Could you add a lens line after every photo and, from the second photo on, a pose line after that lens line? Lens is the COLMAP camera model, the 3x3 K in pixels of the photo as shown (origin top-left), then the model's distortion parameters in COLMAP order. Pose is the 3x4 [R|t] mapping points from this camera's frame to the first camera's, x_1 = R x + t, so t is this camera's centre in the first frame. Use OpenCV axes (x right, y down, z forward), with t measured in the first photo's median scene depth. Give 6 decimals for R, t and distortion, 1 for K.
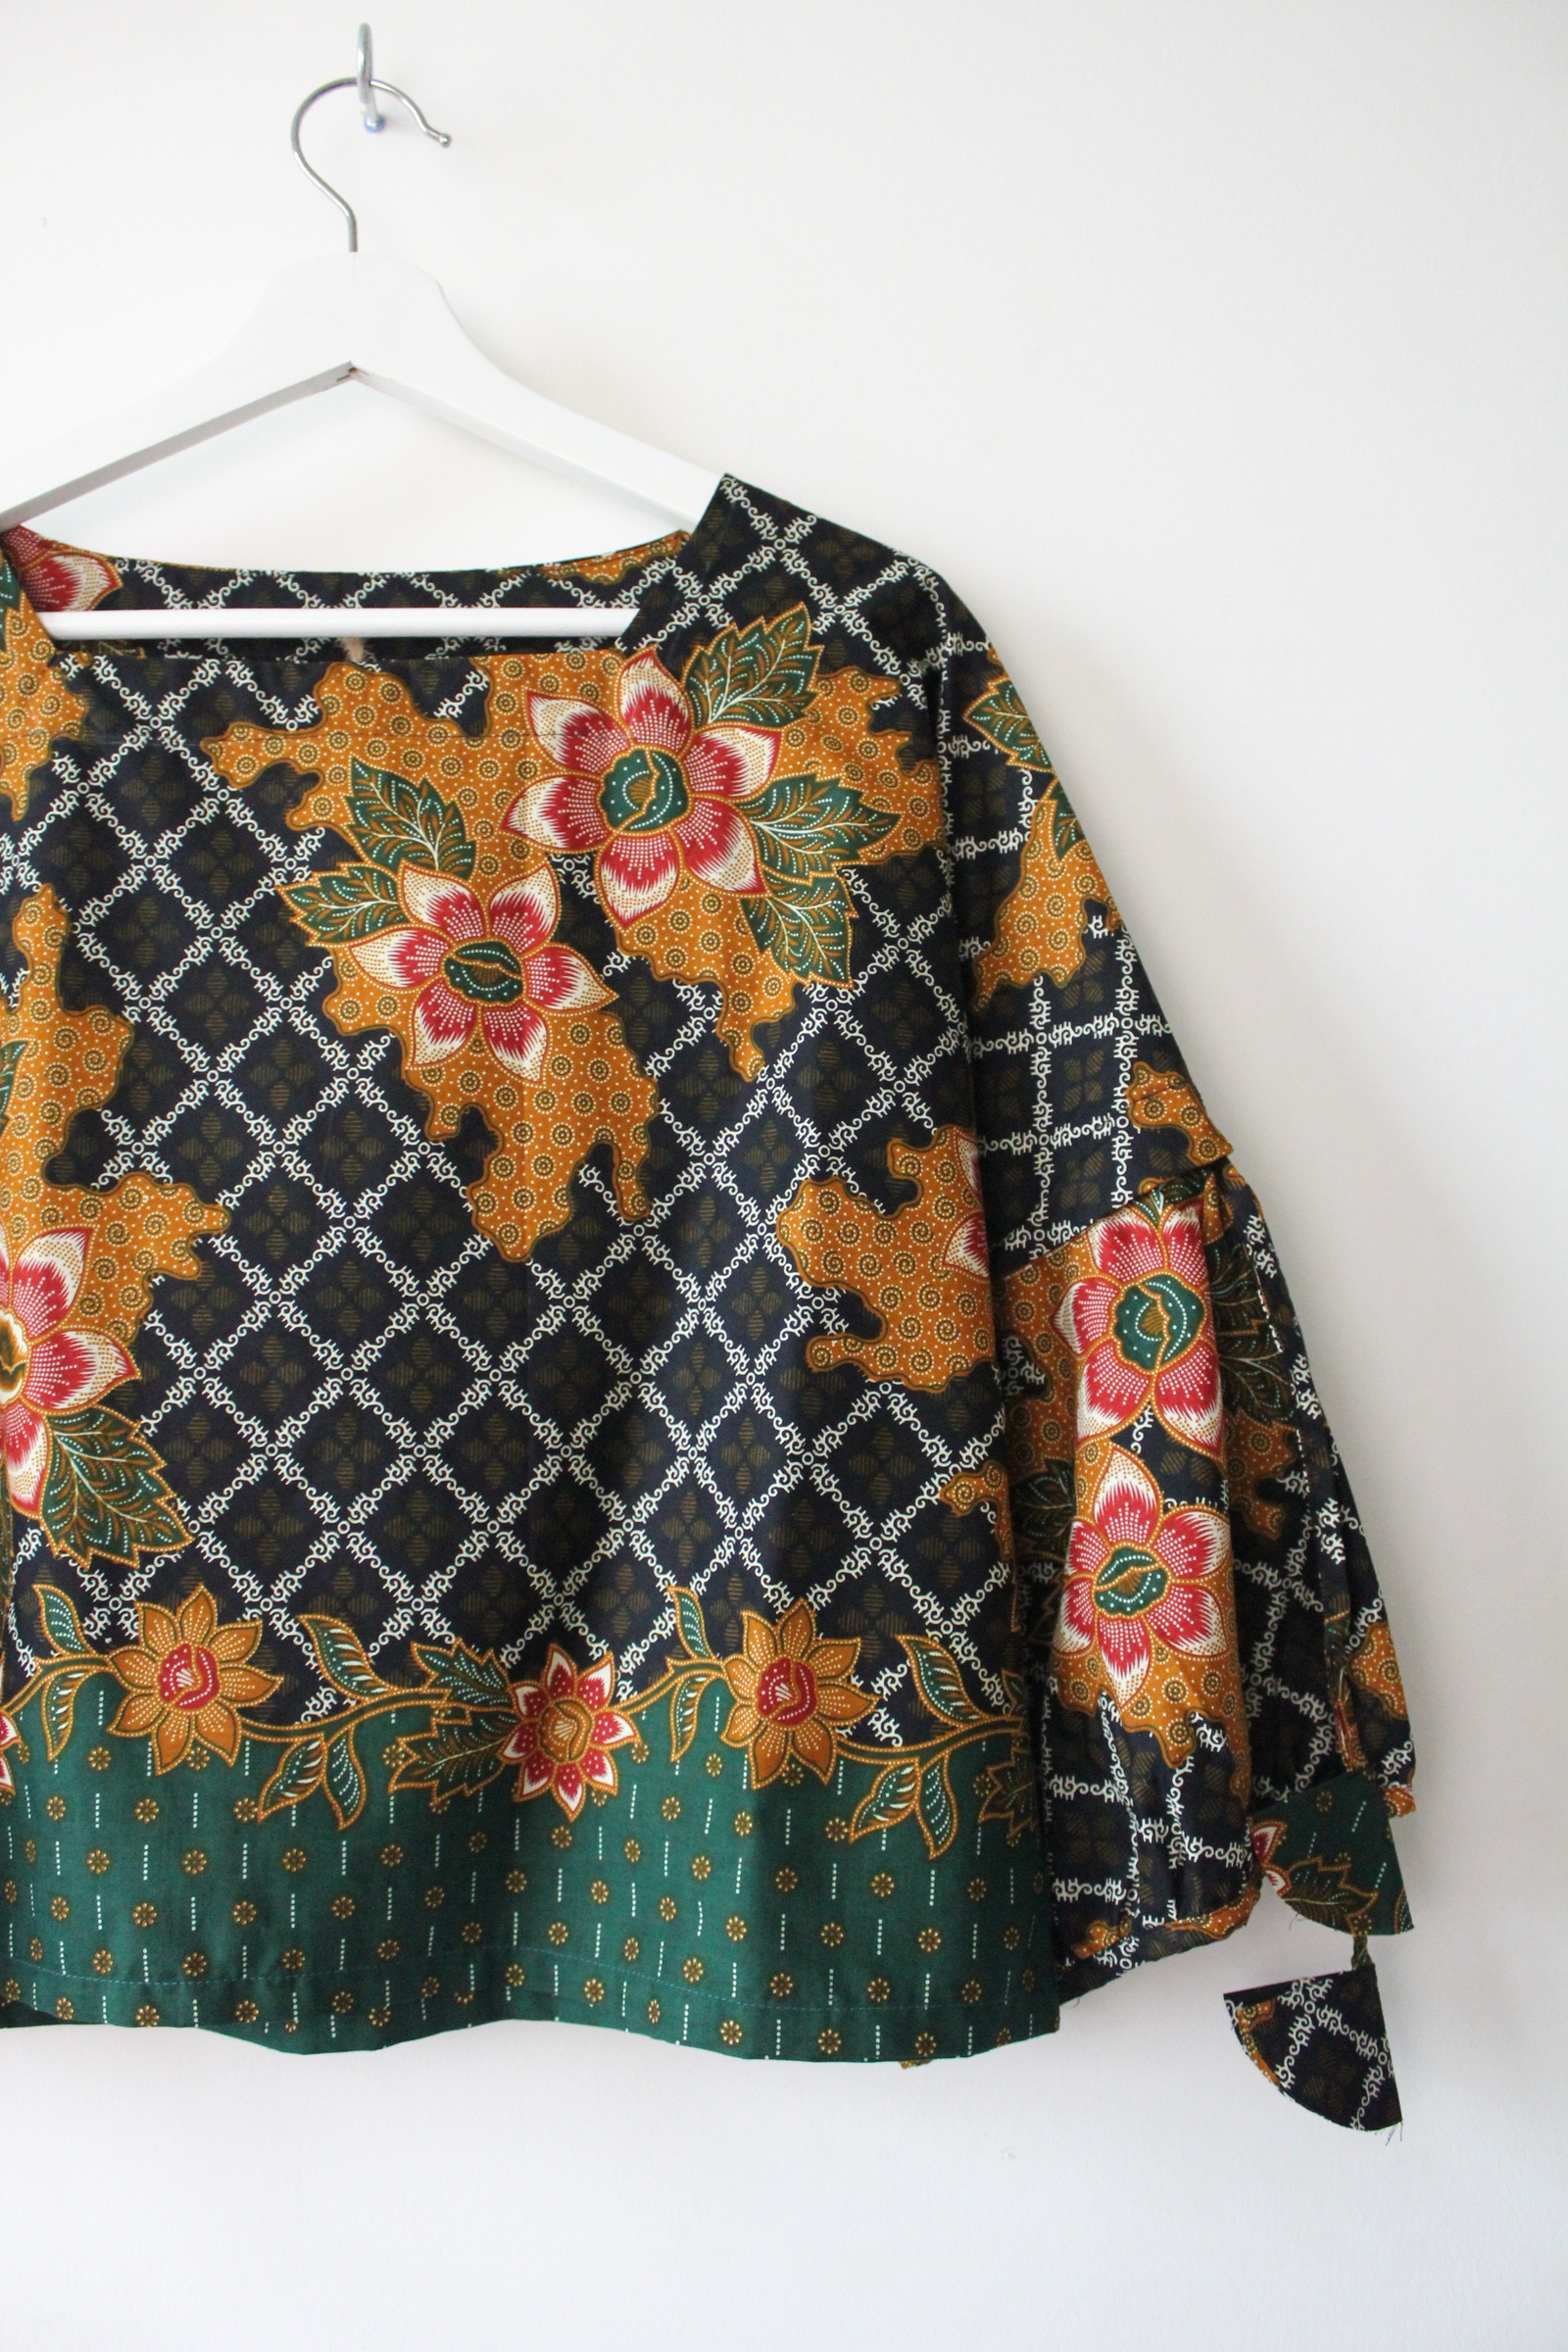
lens RADIAL K [[1926.3, 0, 784.0], [0, 1926.3, 1176.0], [0, 0, 1]] dist [-0.134098, 0.007679]
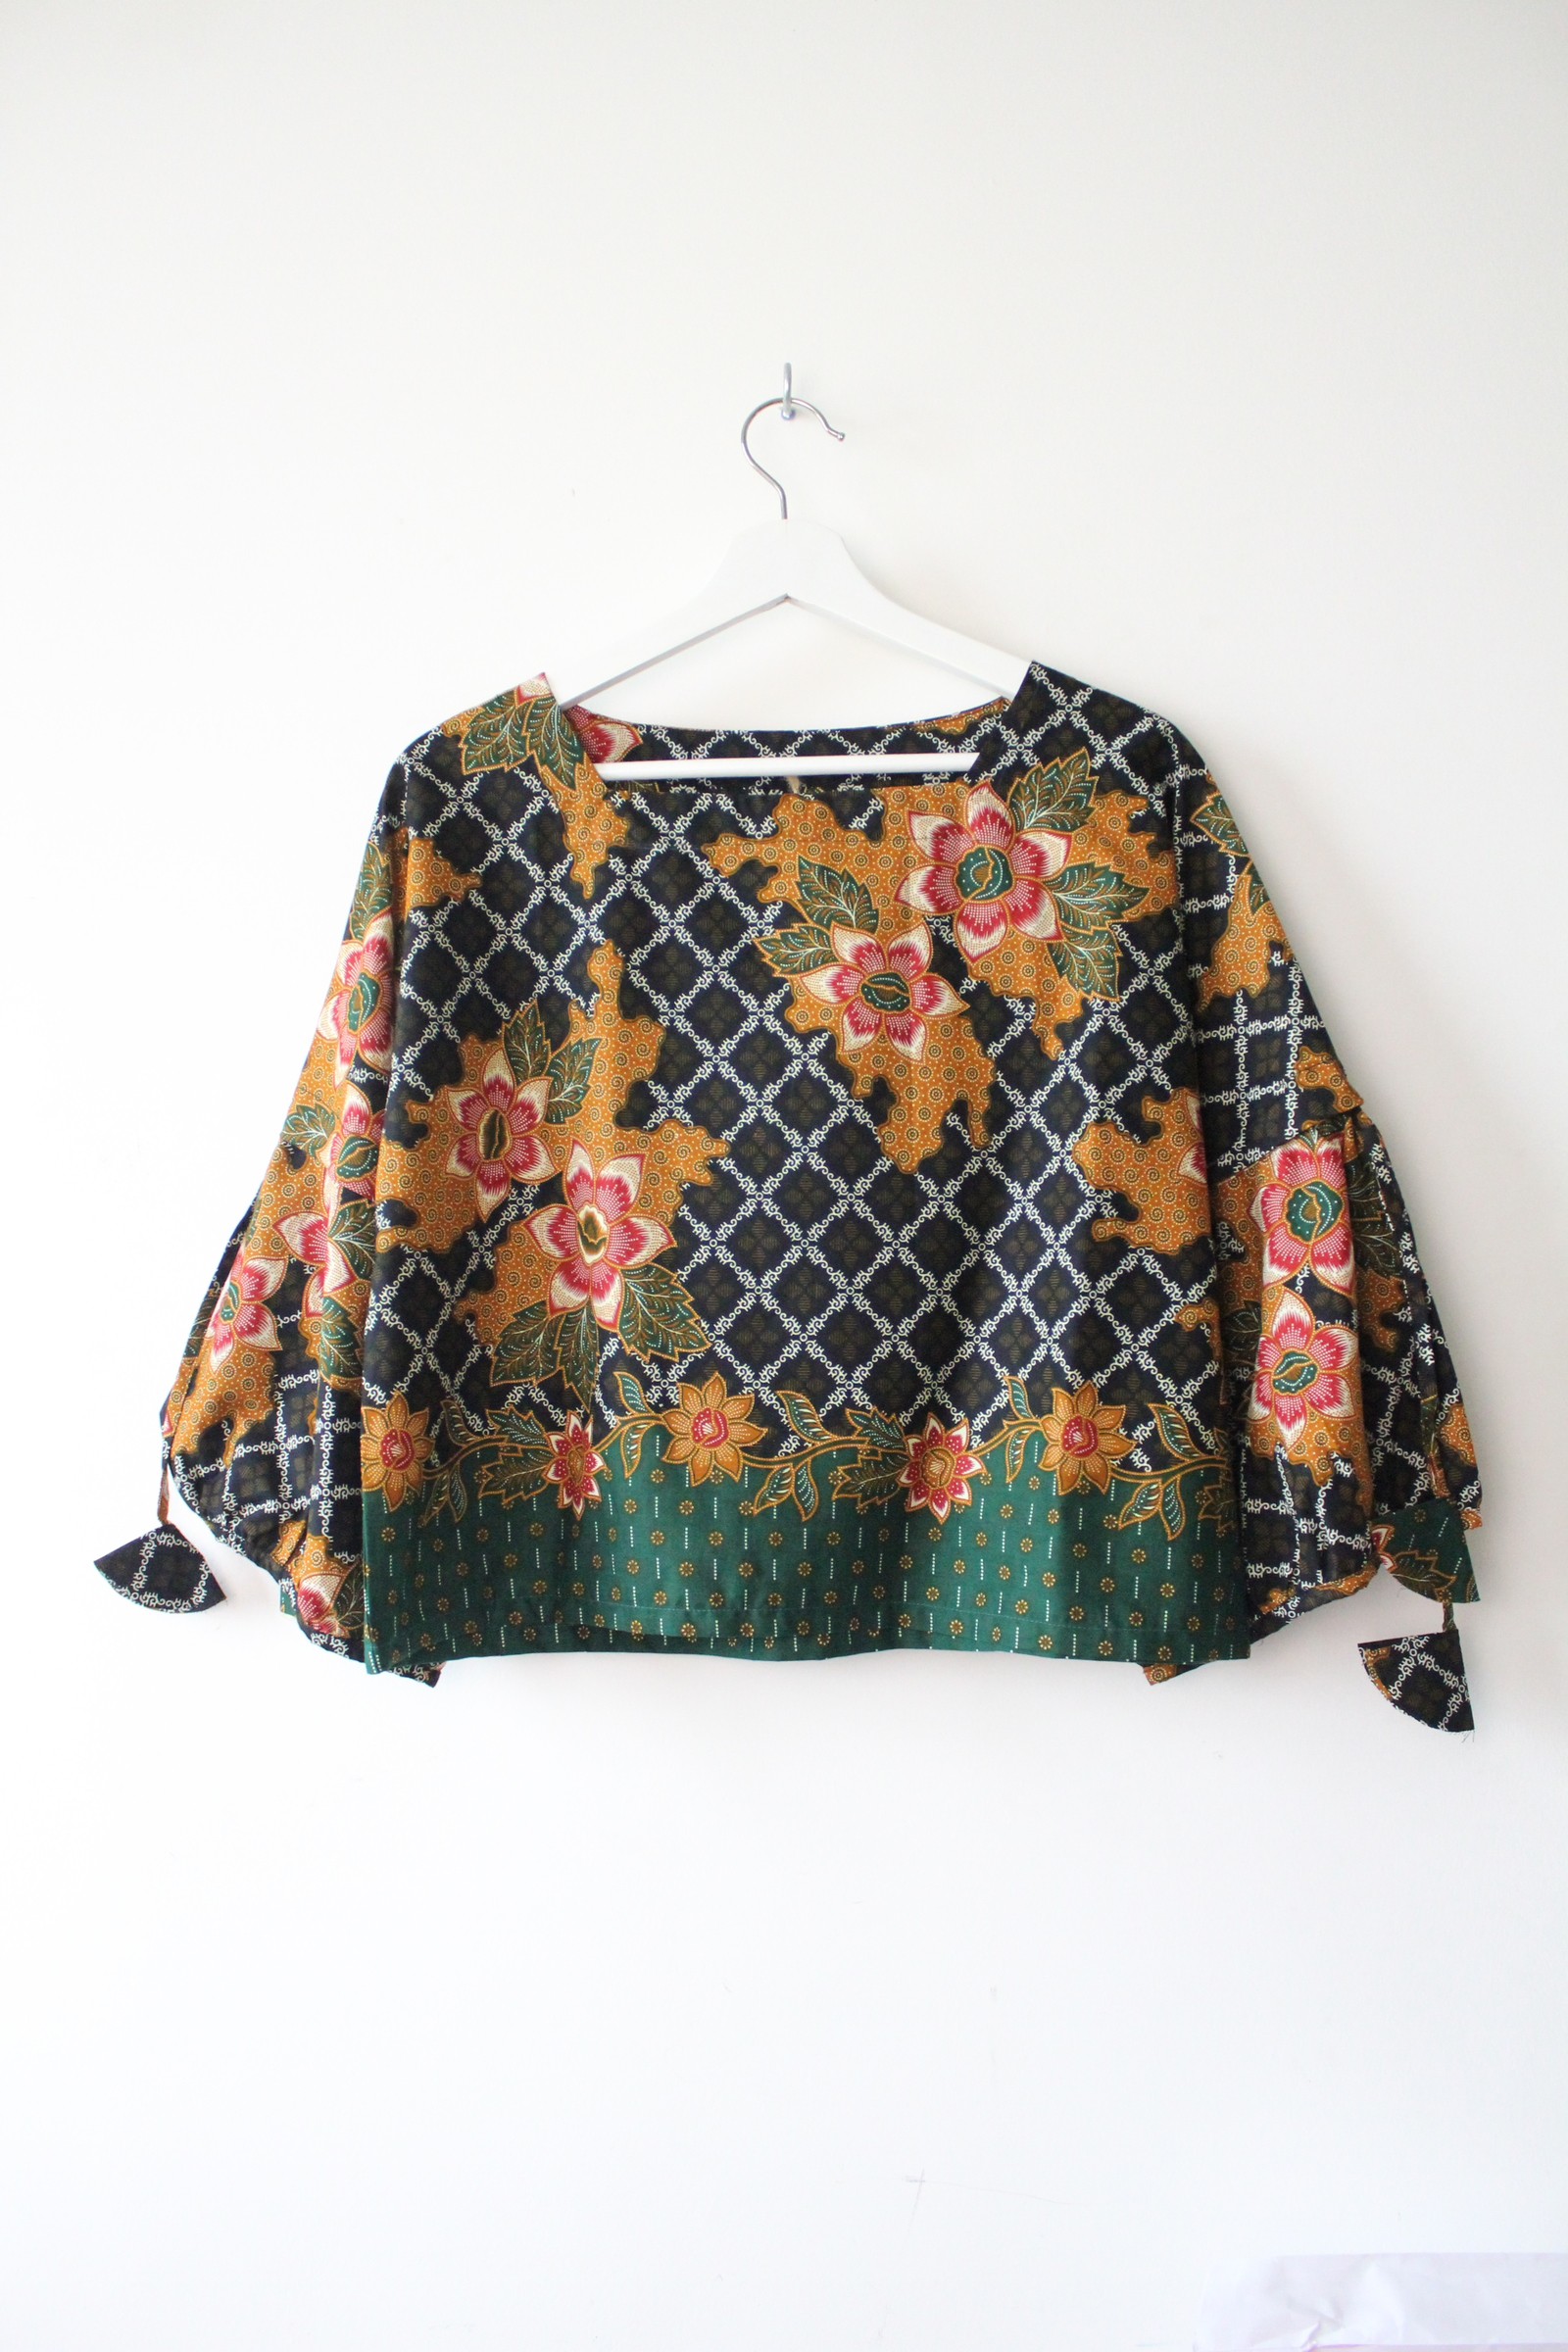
lens RADIAL K [[1822.2, 0, 775.0], [0, 1822.2, 1150.4], [0, 0, 1]] dist [-0.126248, 0.006282]
pose [[0.989885, -0.002370, -0.141854, -0.033876], [0.006234, 0.999621, 0.026801, -0.016551], [0.141737, -0.027415, 0.989525, -0.524555]]
